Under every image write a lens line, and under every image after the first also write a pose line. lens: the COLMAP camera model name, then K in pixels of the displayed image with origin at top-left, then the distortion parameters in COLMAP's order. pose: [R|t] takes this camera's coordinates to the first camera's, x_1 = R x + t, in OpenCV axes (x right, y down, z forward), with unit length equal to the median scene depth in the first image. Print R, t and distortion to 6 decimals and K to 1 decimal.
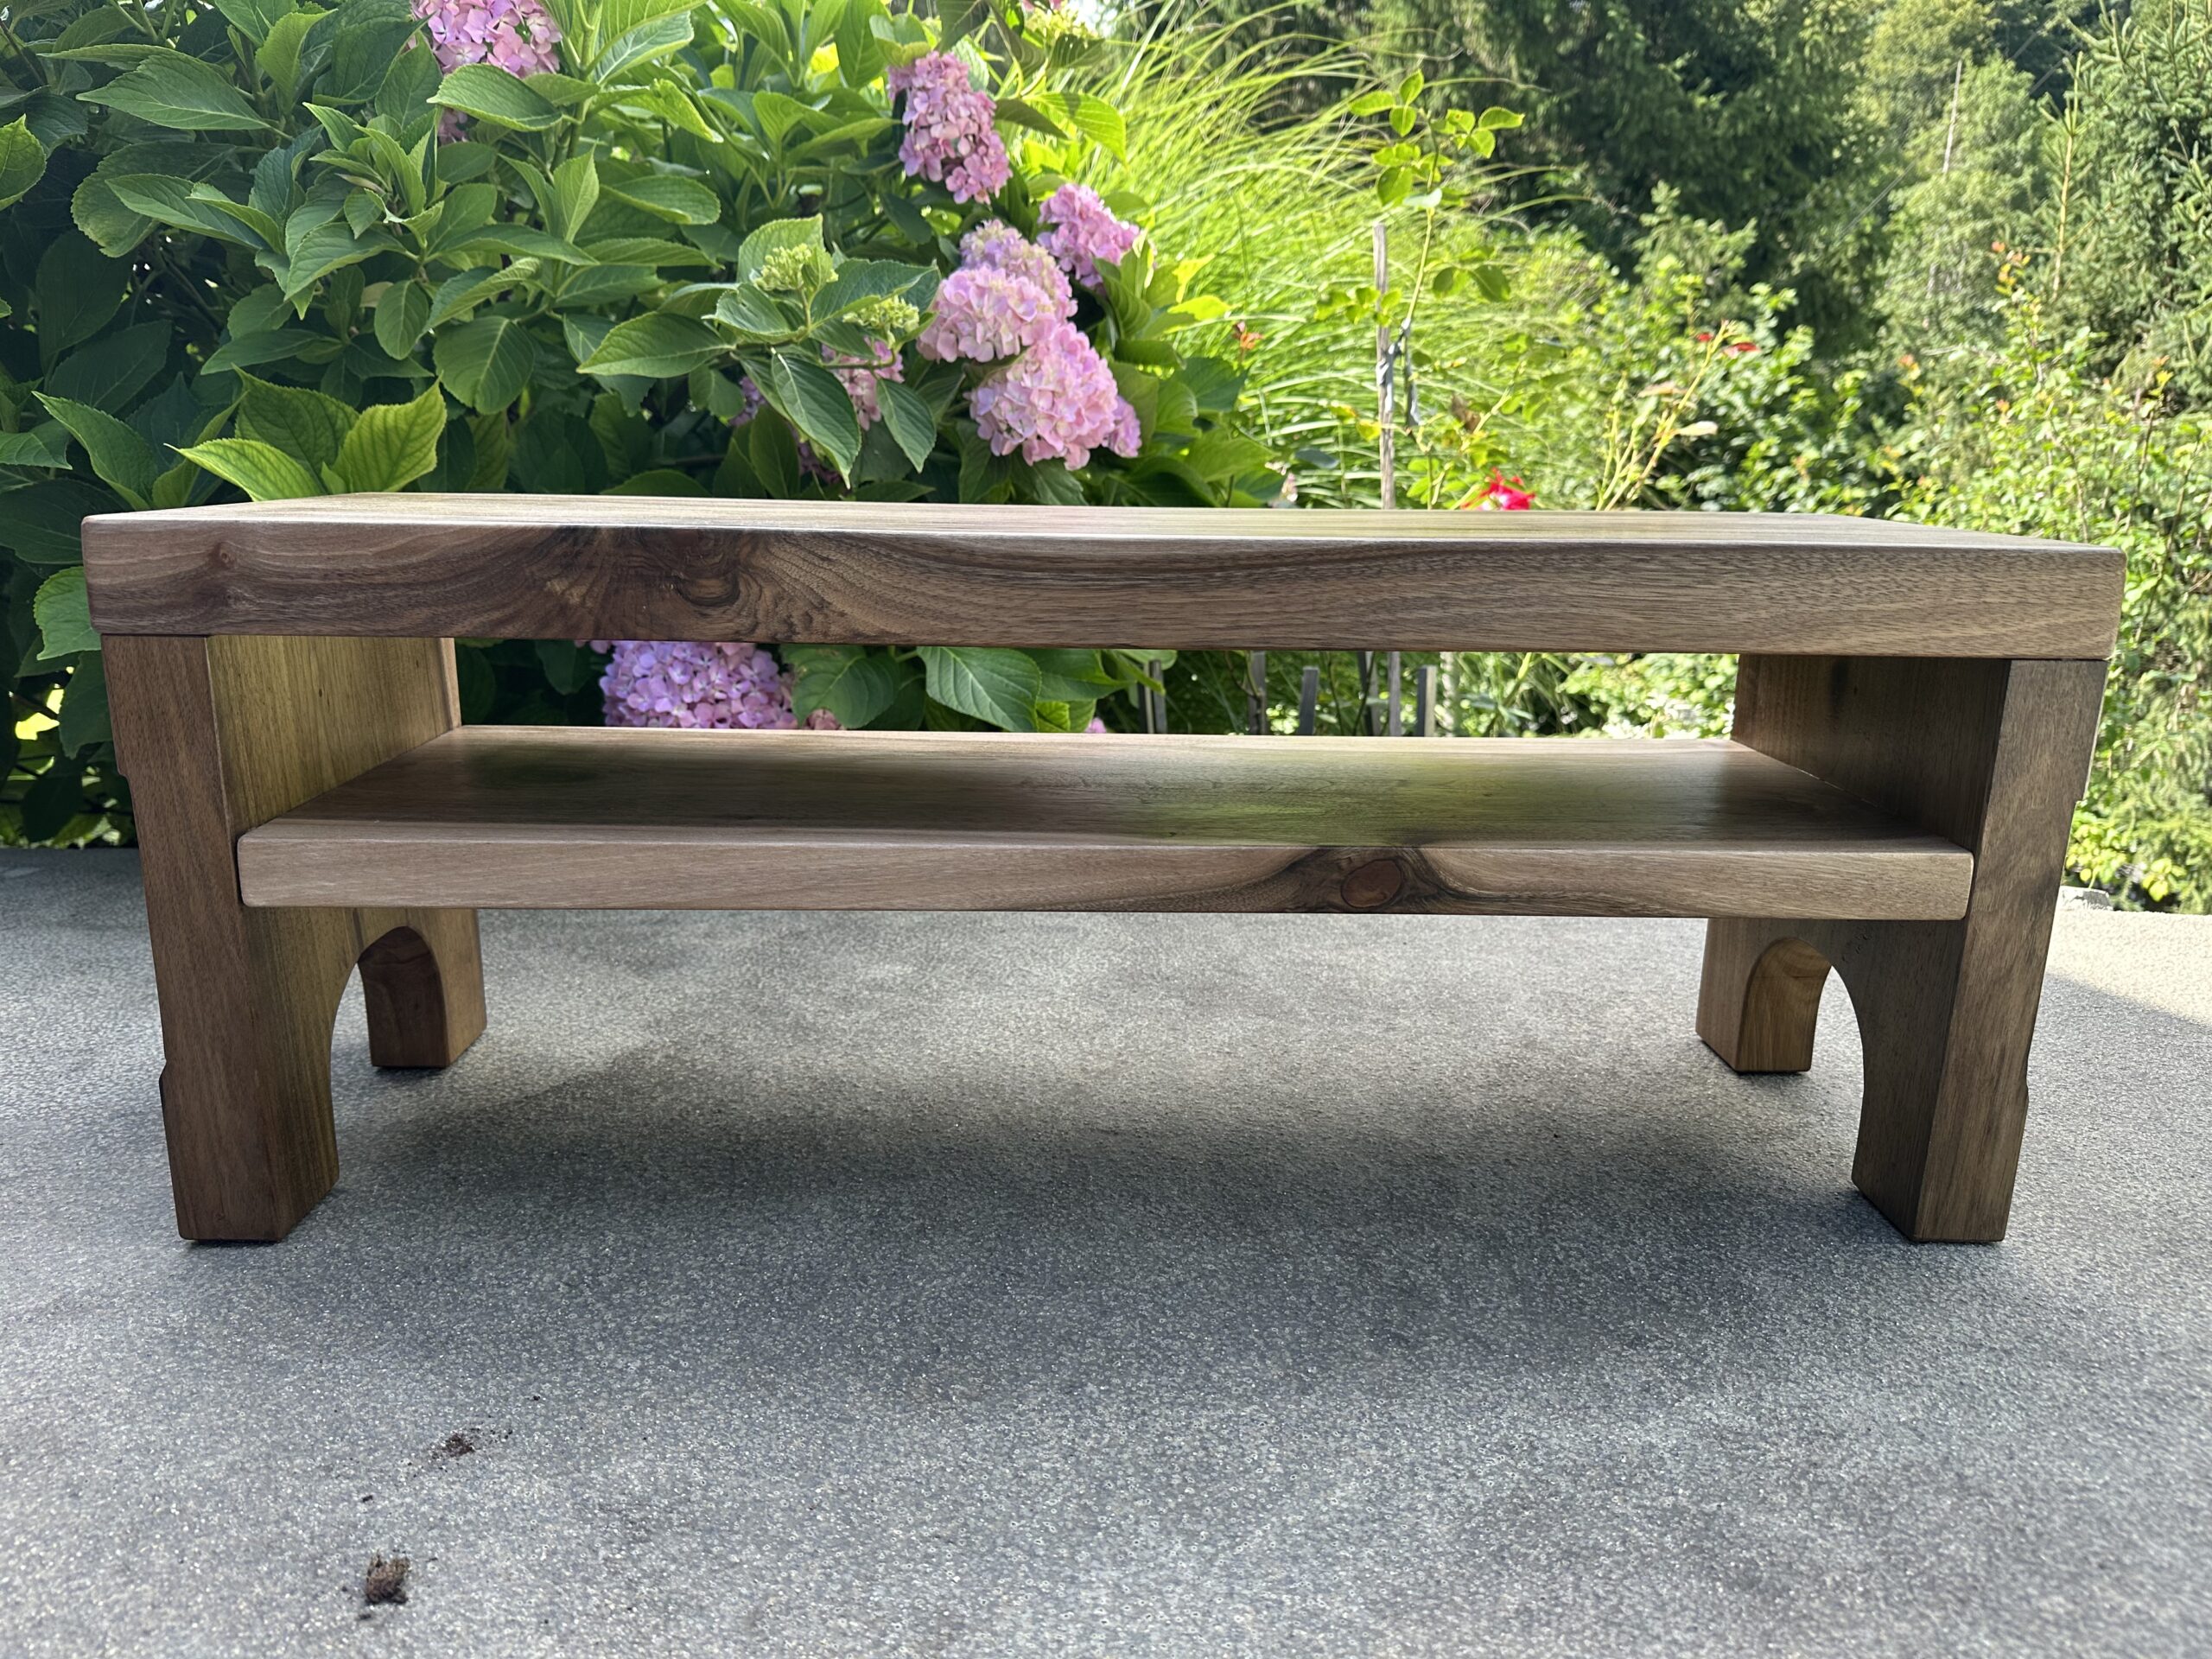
lens RADIAL K [[1566.8, 0, 1085.3], [0, 1566.8, 831.1], [0, 0, 1]] dist [0.029874, -0.048425]
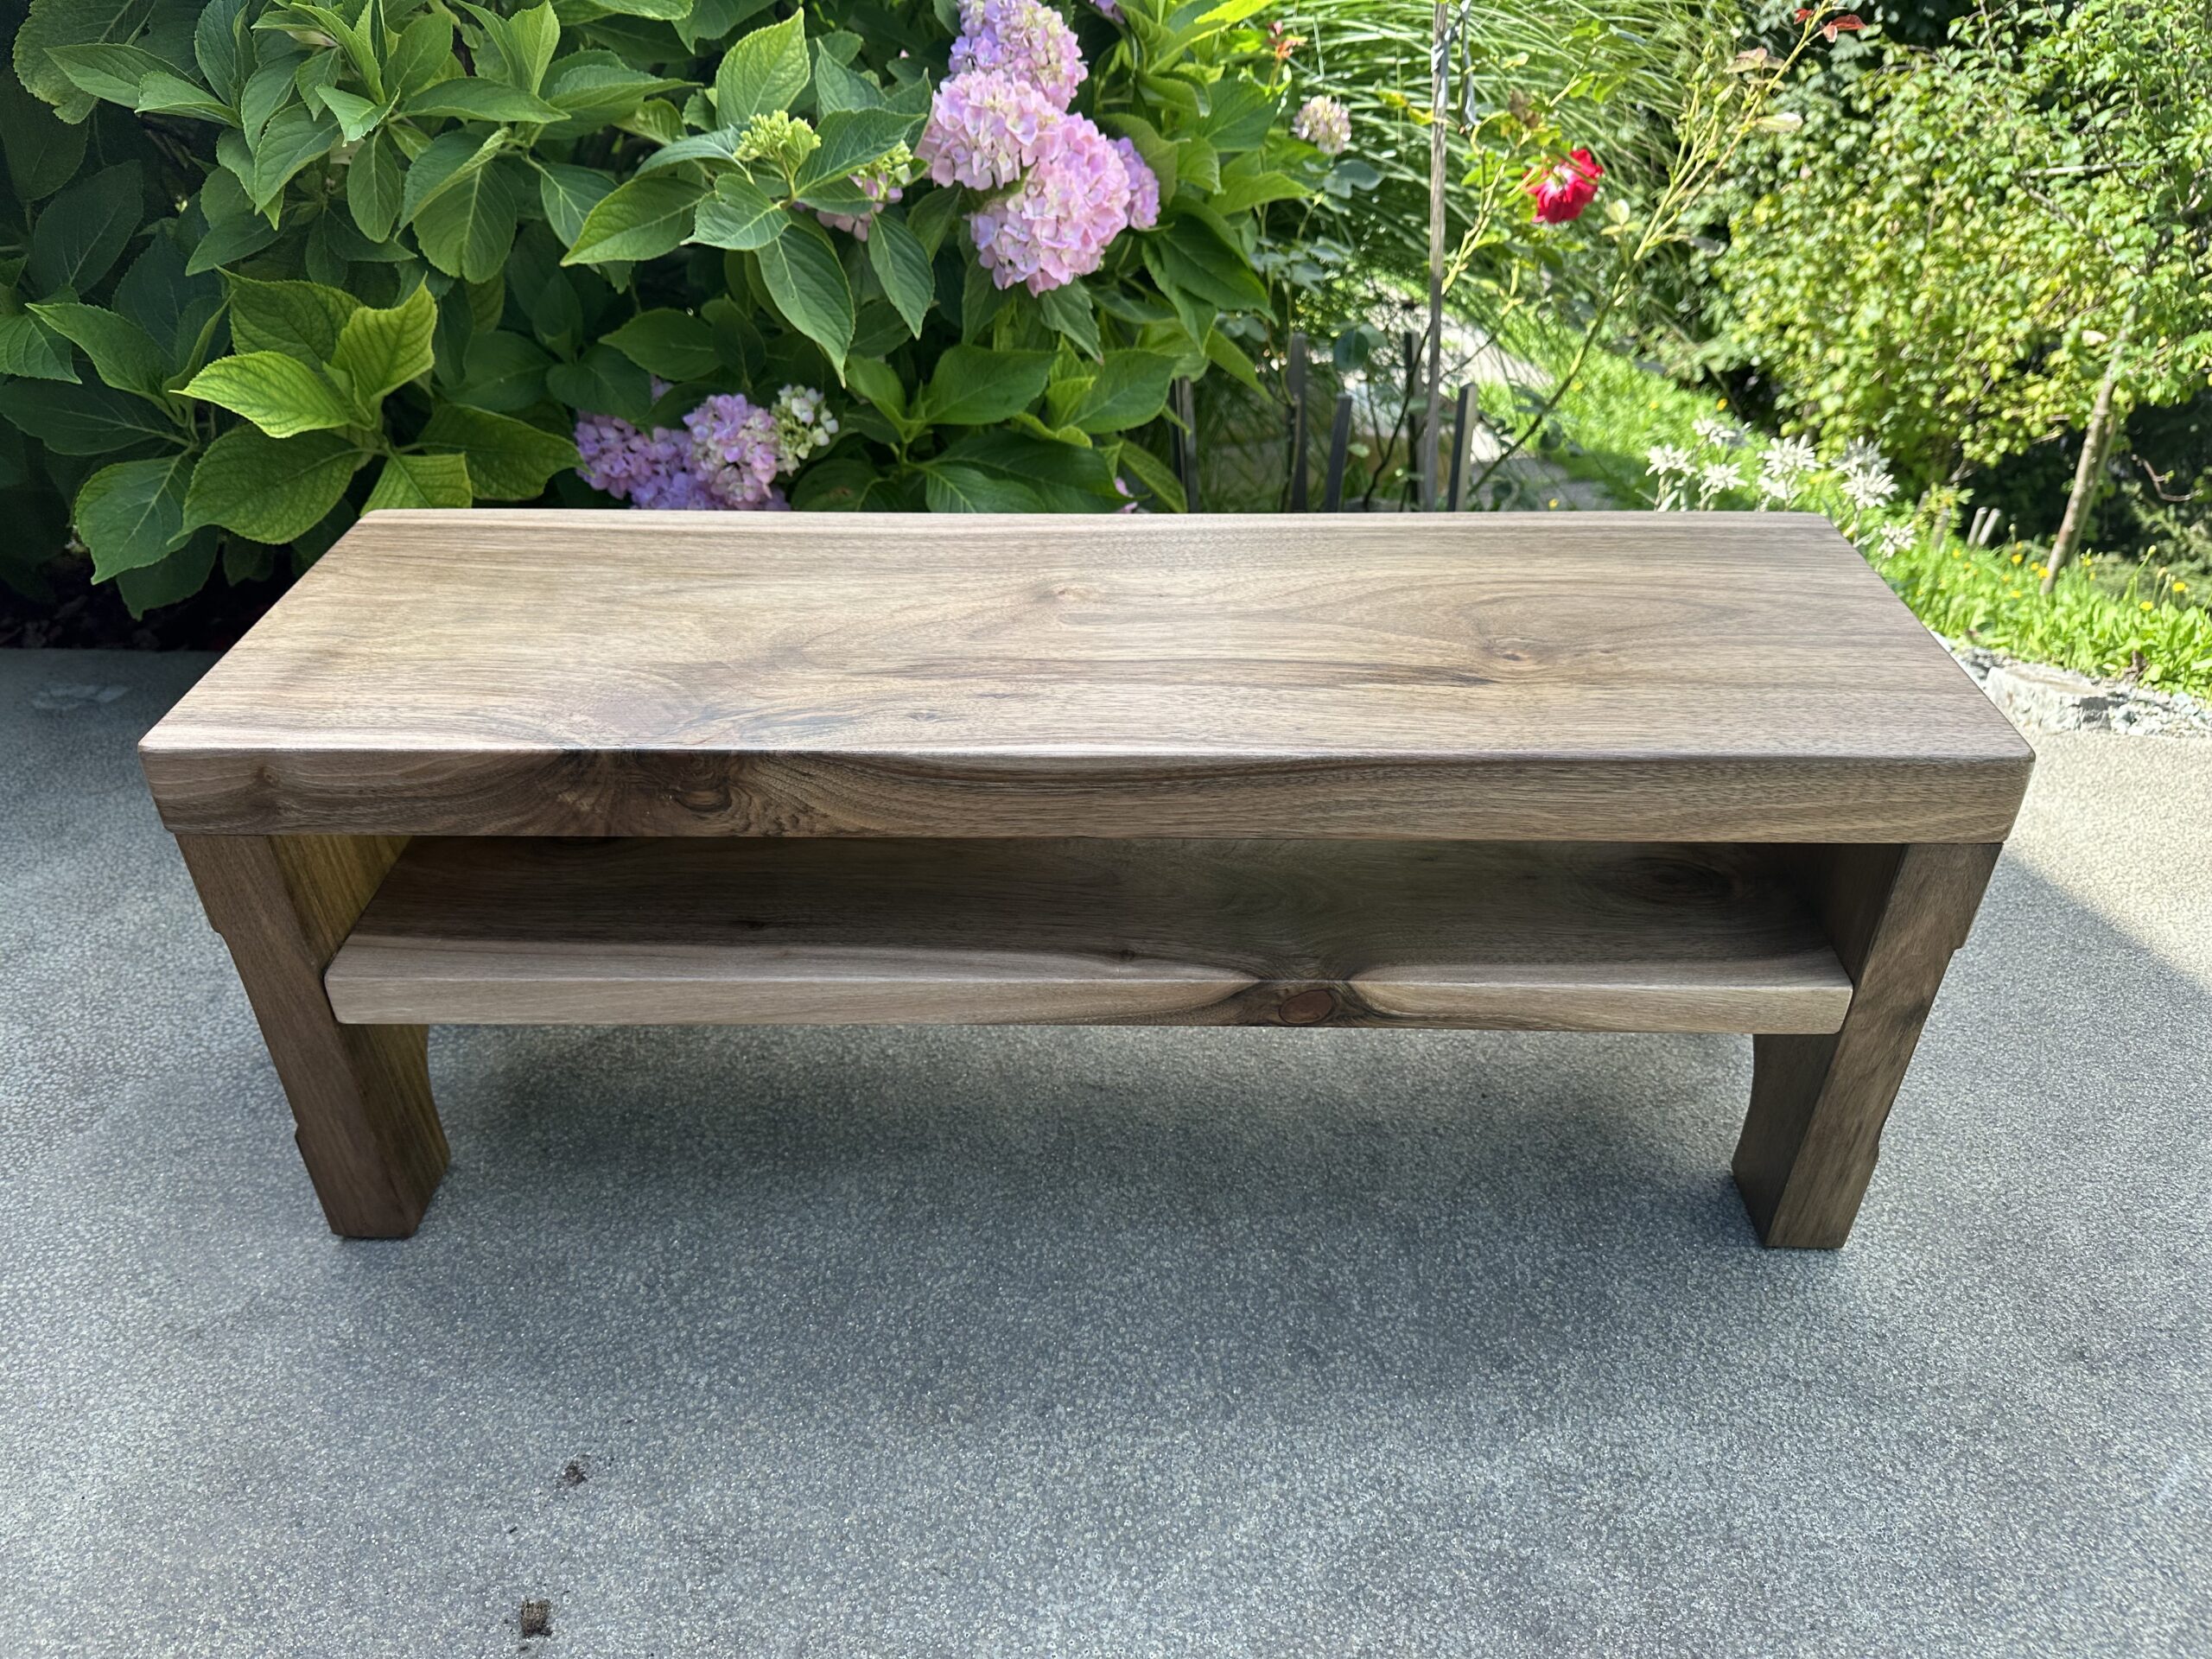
lens RADIAL K [[1568.7, 0, 1081.6], [0, 1568.7, 826.7], [0, 0, 1]] dist [0.055955, -0.097372]
pose [[0.998848, 0.002443, -0.047929, 0.080554], [0.014223, 0.938769, 0.344254, -0.521488], [0.045836, -0.344539, 0.937653, -0.032689]]
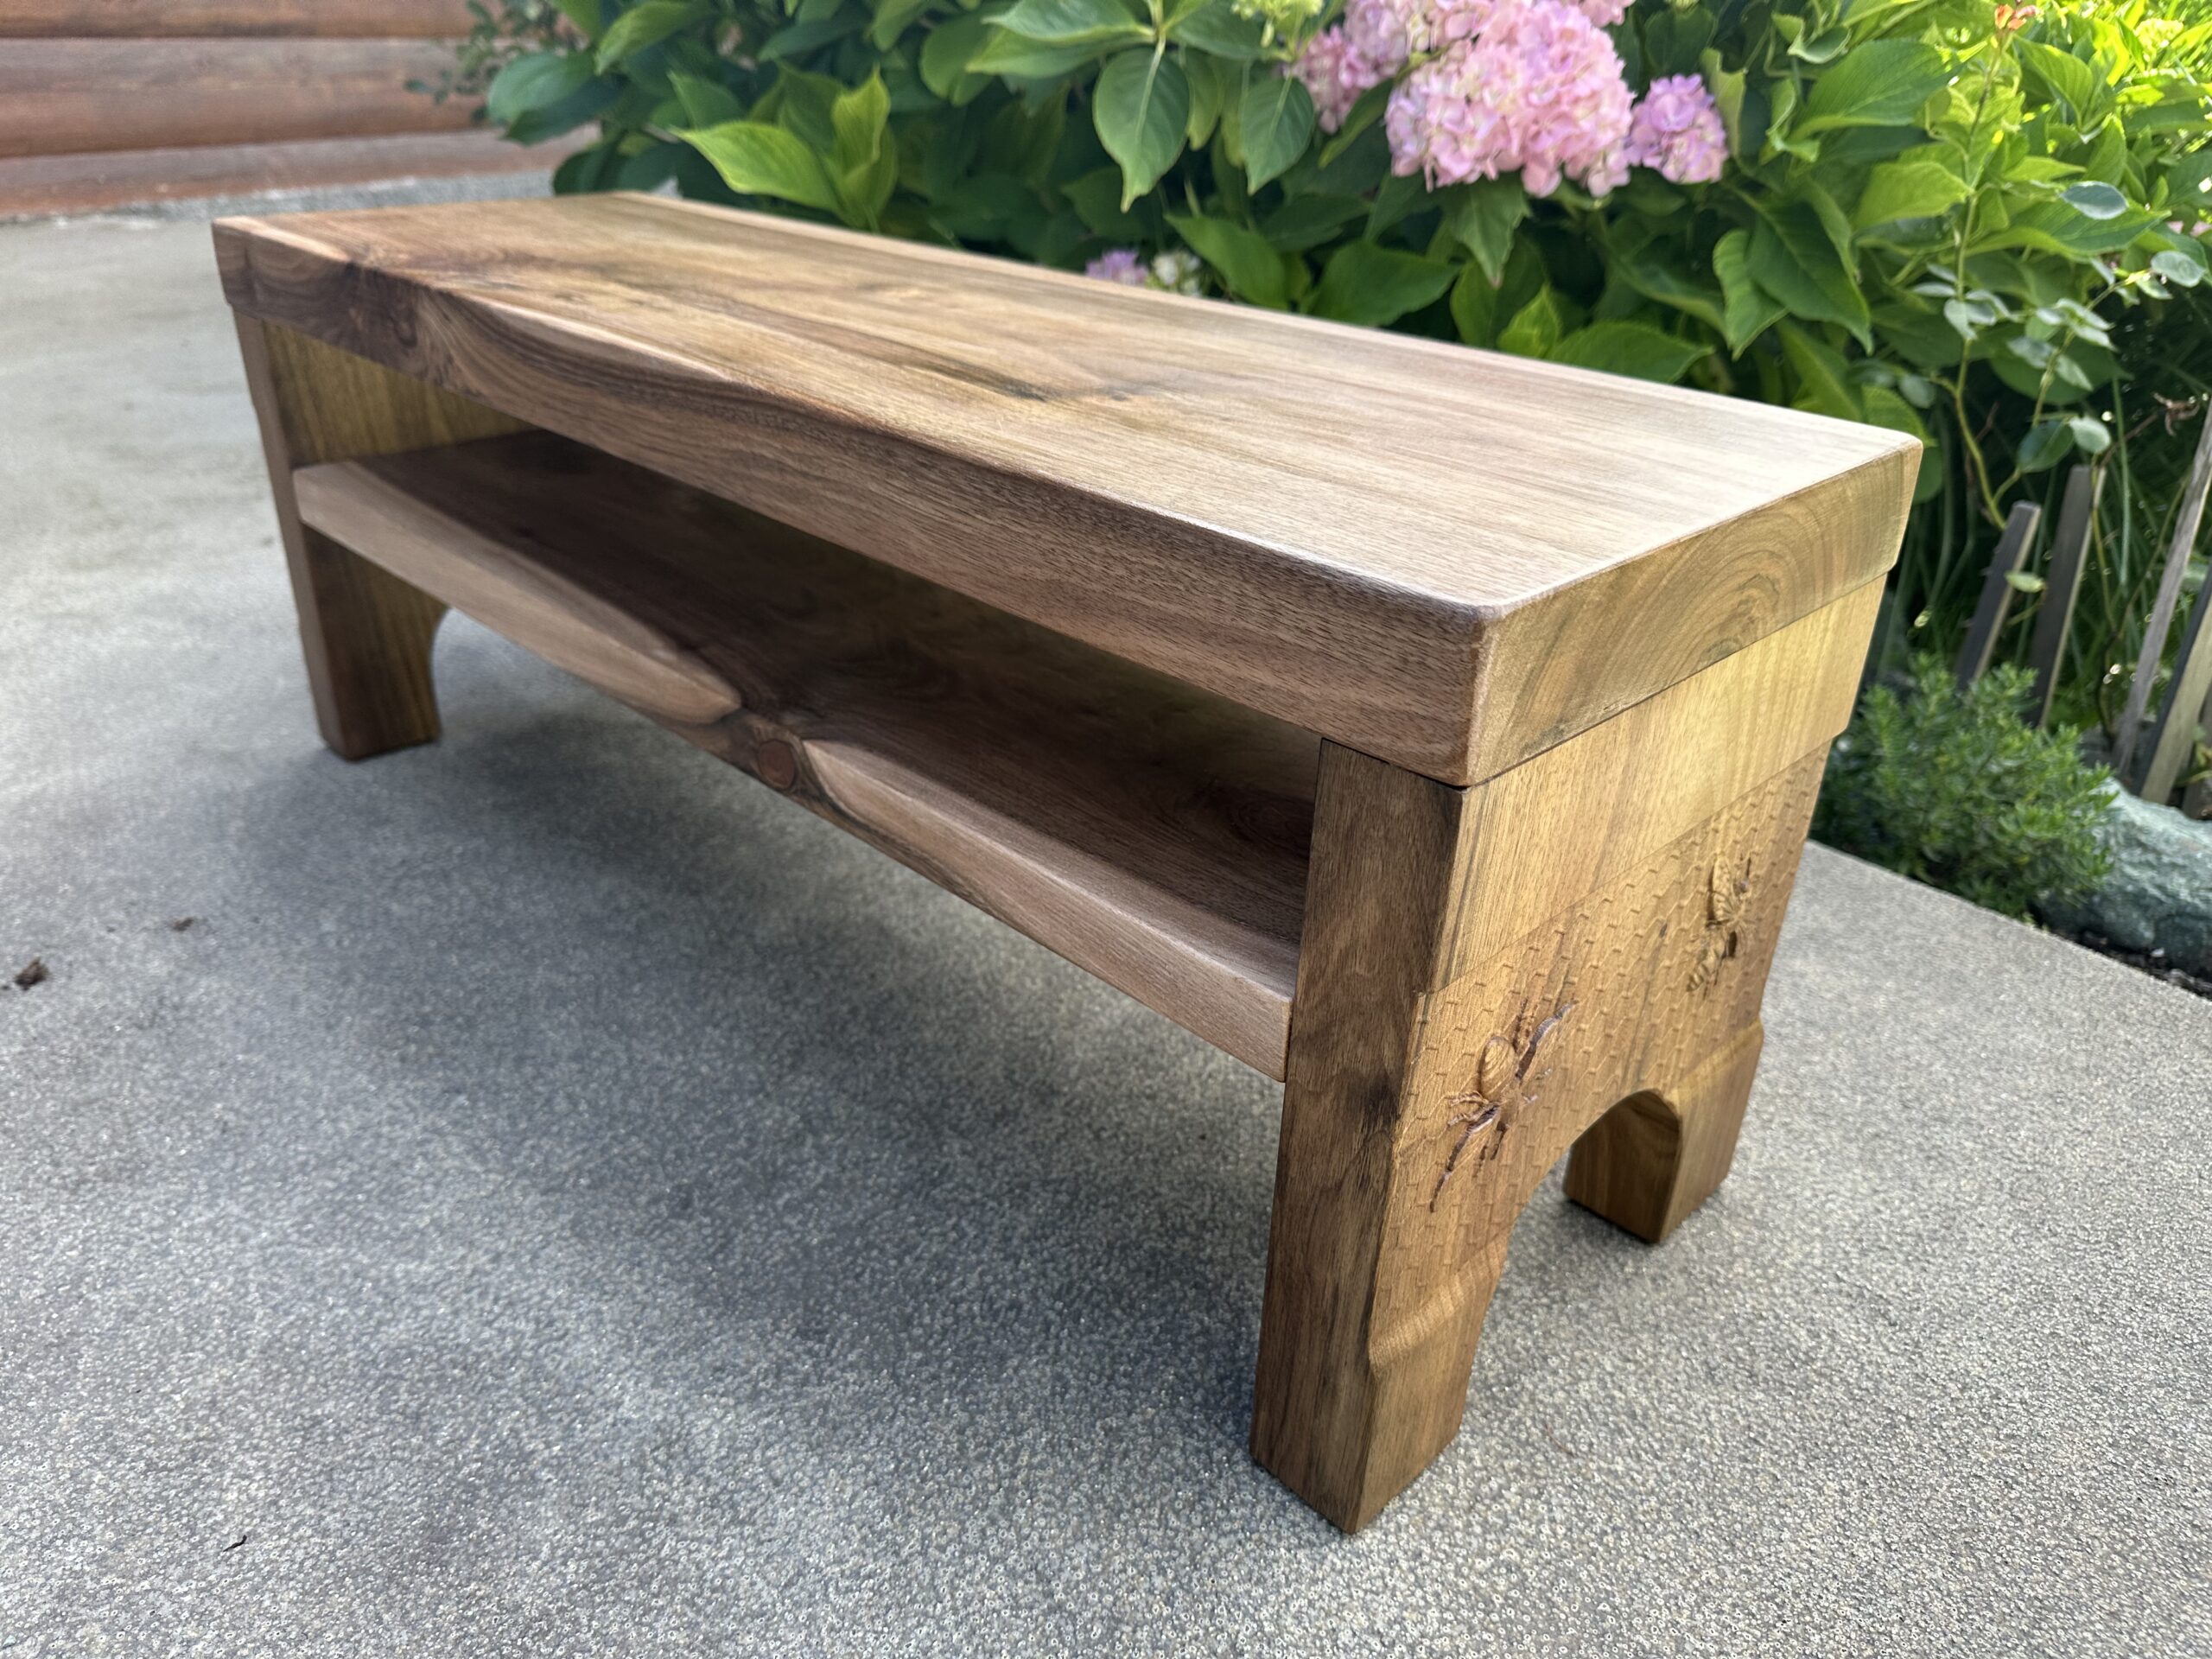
lens RADIAL K [[1568.7, 0, 1081.6], [0, 1568.7, 826.7], [0, 0, 1]] dist [0.055955, -0.097372]
pose [[0.686809, 0.339310, -0.642777, 0.977370], [-0.194332, 0.937876, 0.287443, -0.247364], [0.700378, -0.072506, 0.710080, 0.508433]]
